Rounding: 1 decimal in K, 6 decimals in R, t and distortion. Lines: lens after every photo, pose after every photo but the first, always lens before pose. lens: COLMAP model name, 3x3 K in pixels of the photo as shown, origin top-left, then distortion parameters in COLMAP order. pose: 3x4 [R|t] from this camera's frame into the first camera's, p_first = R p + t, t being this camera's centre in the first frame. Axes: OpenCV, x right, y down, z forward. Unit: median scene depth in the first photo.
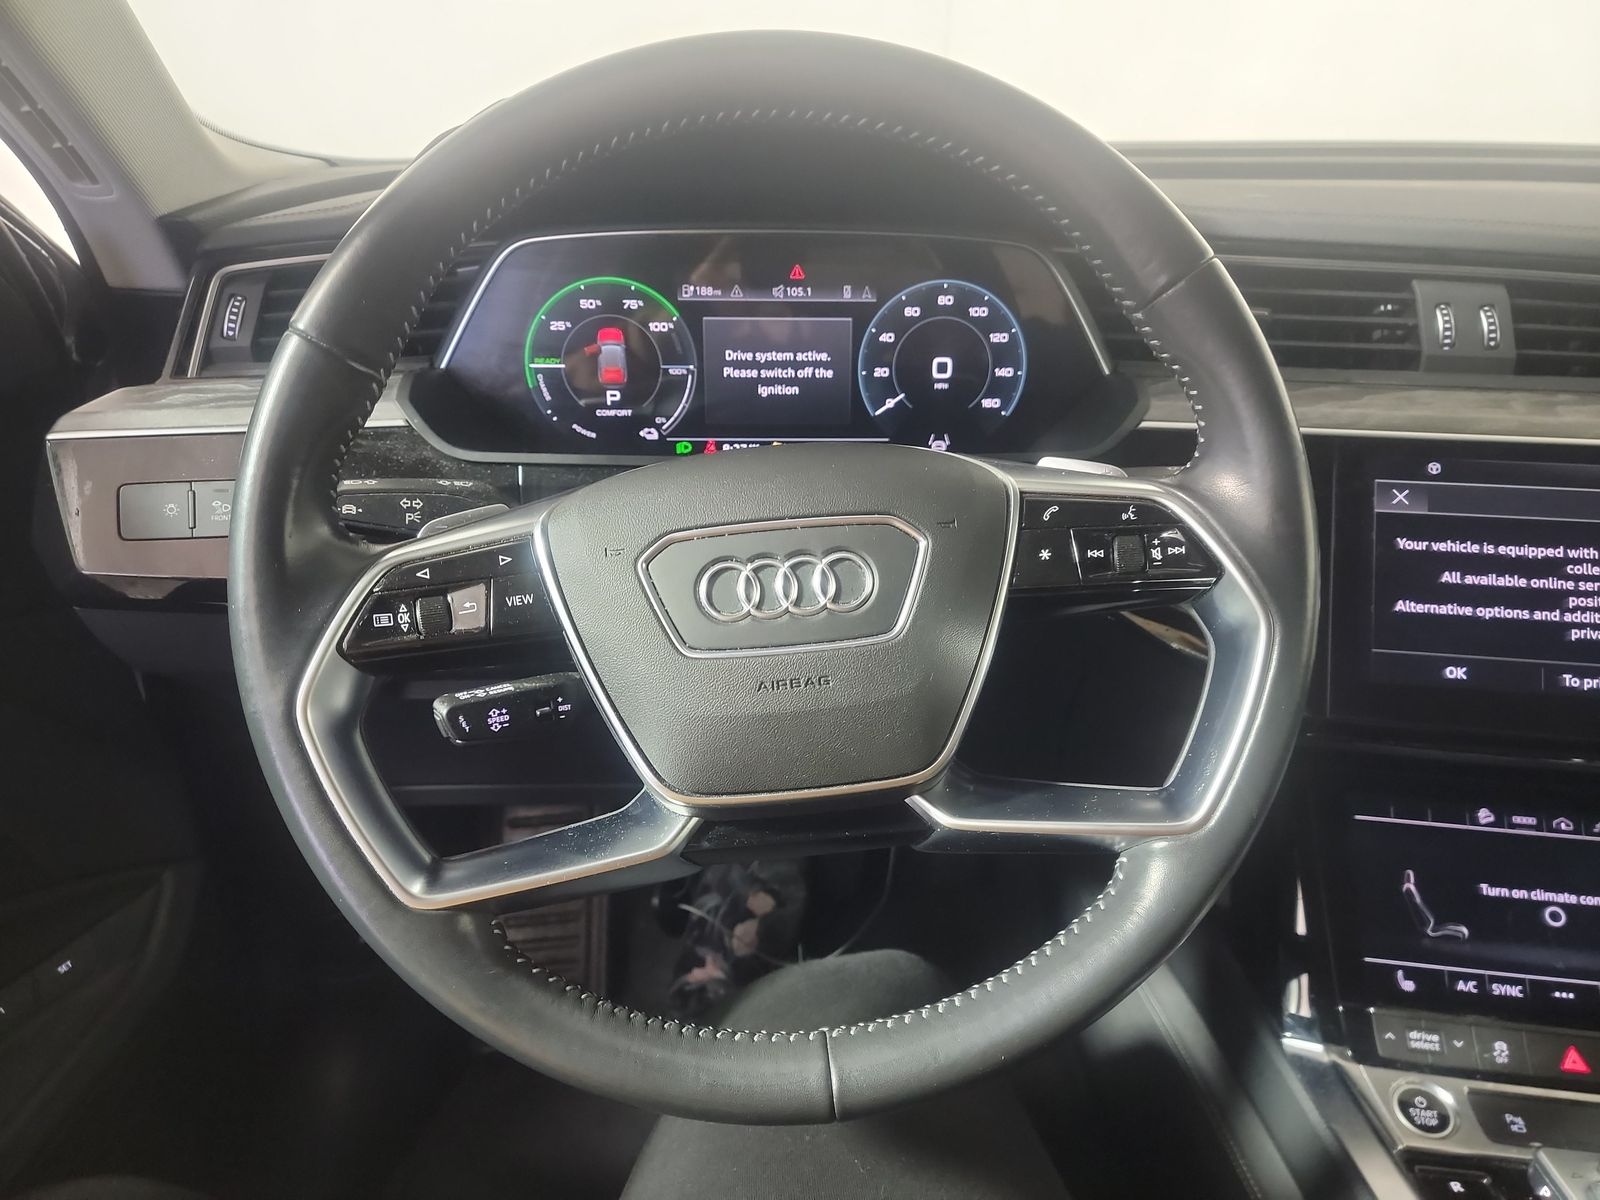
lens RADIAL K [[1134.8, 0, 799.9], [0, 1134.8, 569.3], [0, 0, 1]] dist [0.075535, -0.075381]
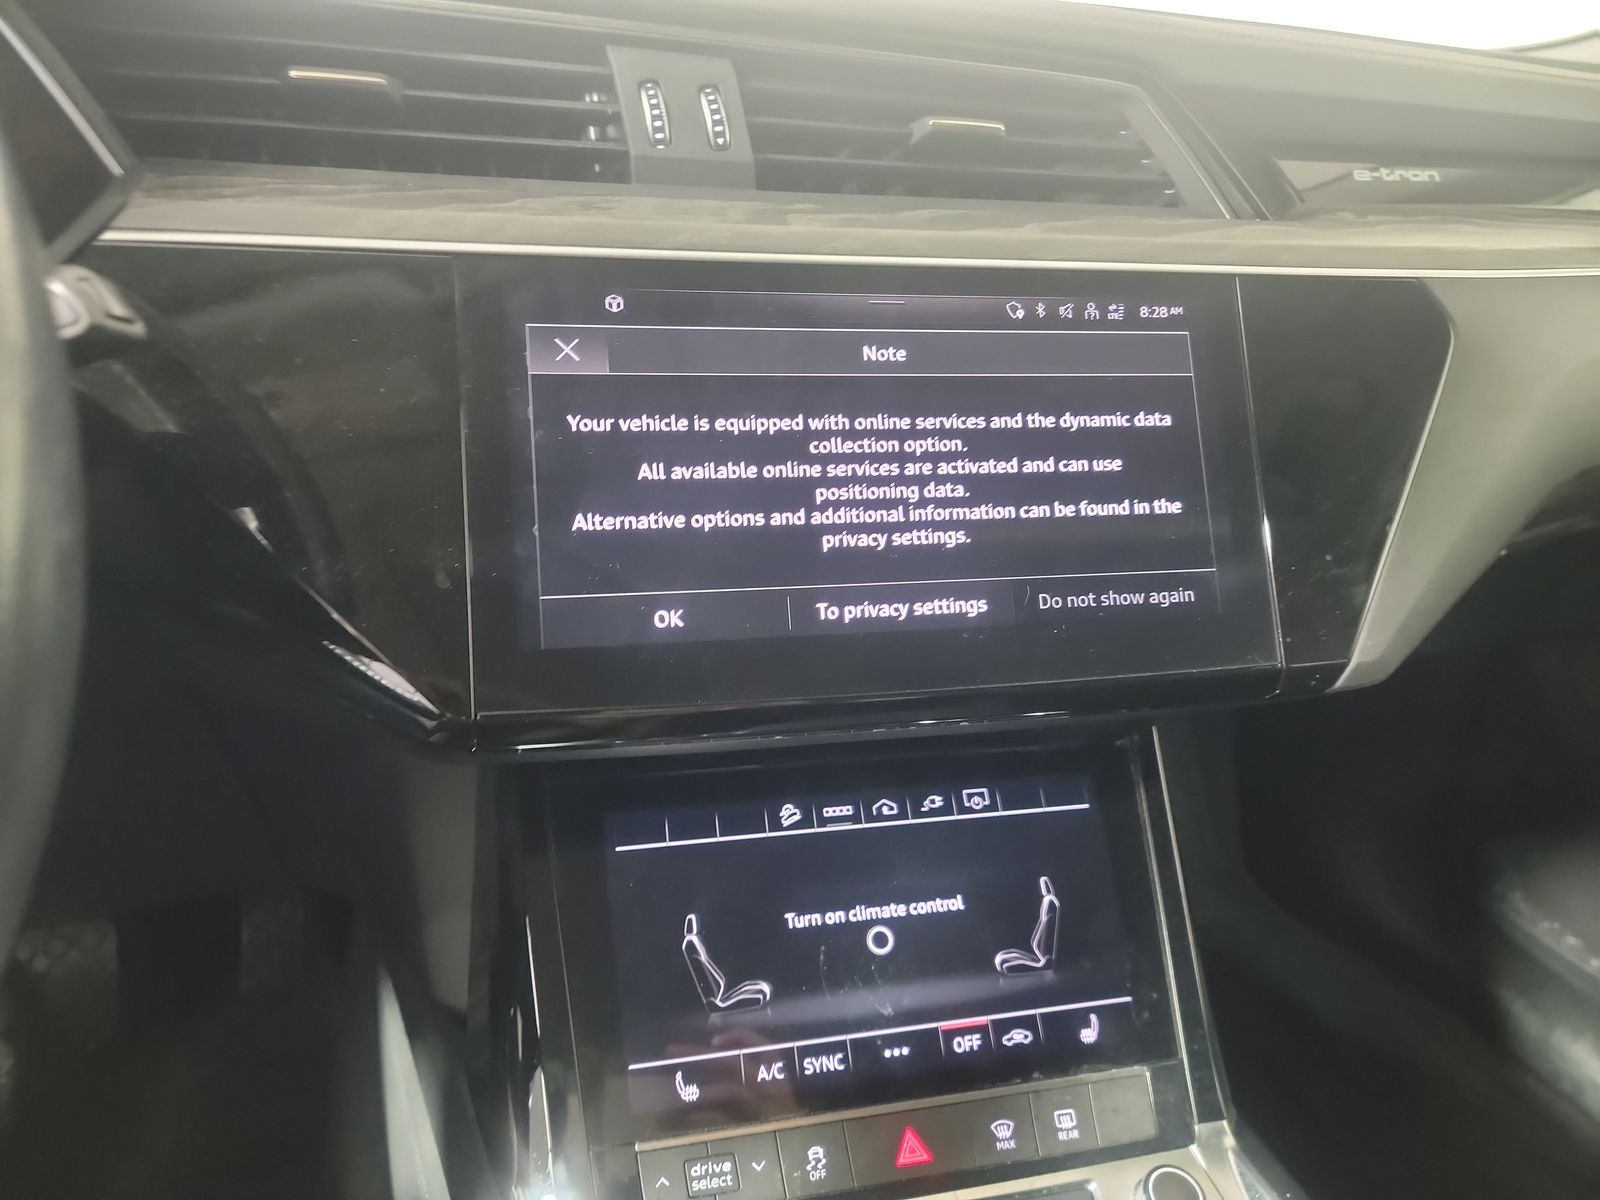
lens RADIAL K [[1134.8, 0, 799.9], [0, 1134.8, 569.3], [0, 0, 1]] dist [0.075535, -0.075381]
pose [[0.927051, -0.093668, 0.363047, 0.379732], [0.094846, 0.995385, 0.014621, 0.055697], [-0.362741, 0.020879, 0.931656, 0.357240]]
